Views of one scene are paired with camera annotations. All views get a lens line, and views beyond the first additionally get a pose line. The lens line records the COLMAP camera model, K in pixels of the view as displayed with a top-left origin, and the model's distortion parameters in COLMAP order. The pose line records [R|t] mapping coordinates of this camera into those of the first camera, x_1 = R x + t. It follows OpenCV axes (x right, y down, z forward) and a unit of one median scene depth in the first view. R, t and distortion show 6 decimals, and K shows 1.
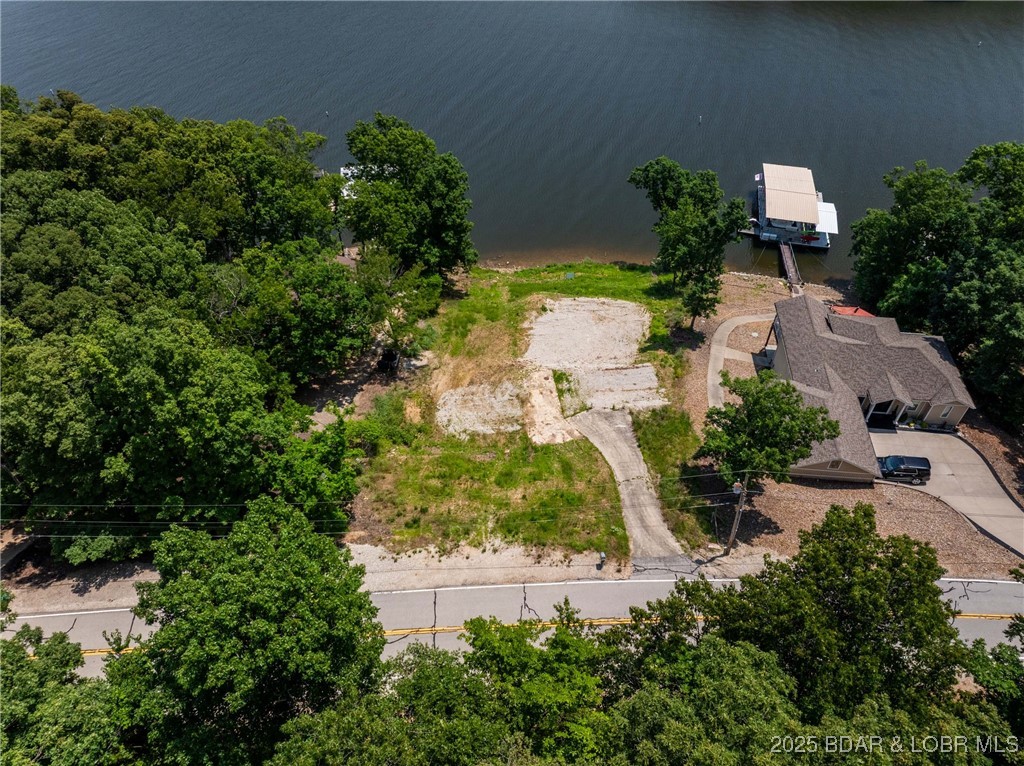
lens RADIAL K [[734.0, 0, 505.8], [0, 734.0, 385.0], [0, 0, 1]] dist [-0.051971, 0.023589]
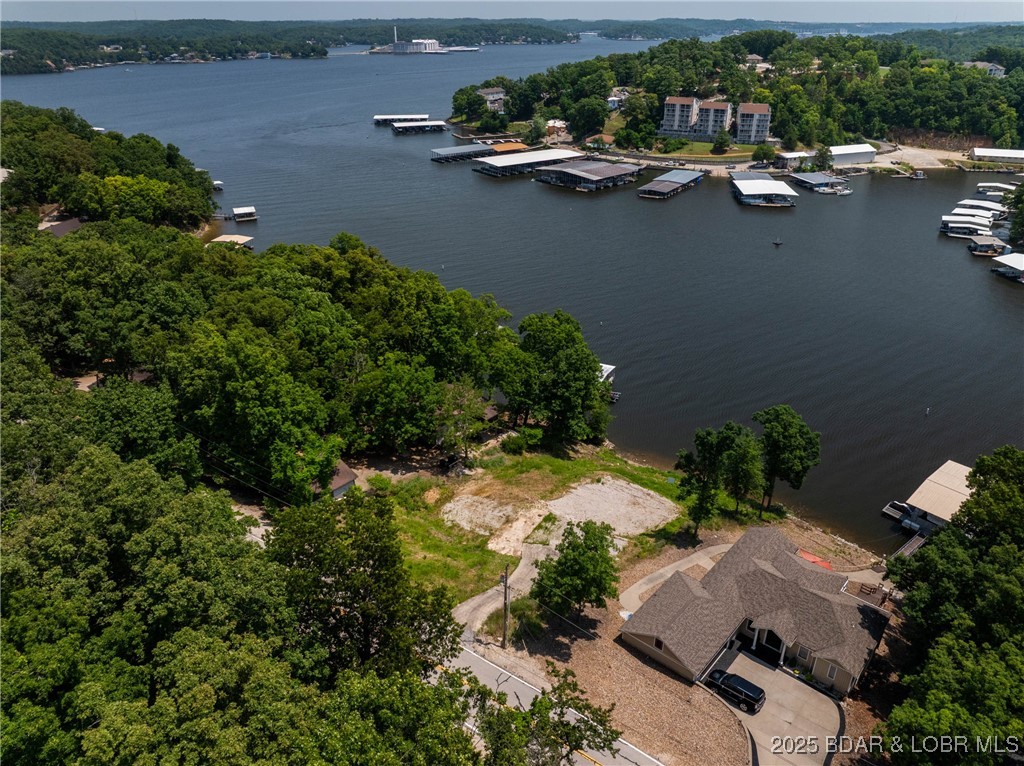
lens RADIAL K [[734.0, 0, 505.8], [0, 734.0, 385.0], [0, 0, 1]] dist [-0.051971, 0.023589]
pose [[0.810219, 0.266258, -0.522161, 0.608573], [-0.416397, 0.888445, -0.193077, 0.058718], [0.412504, 0.373861, 0.830704, -0.113624]]
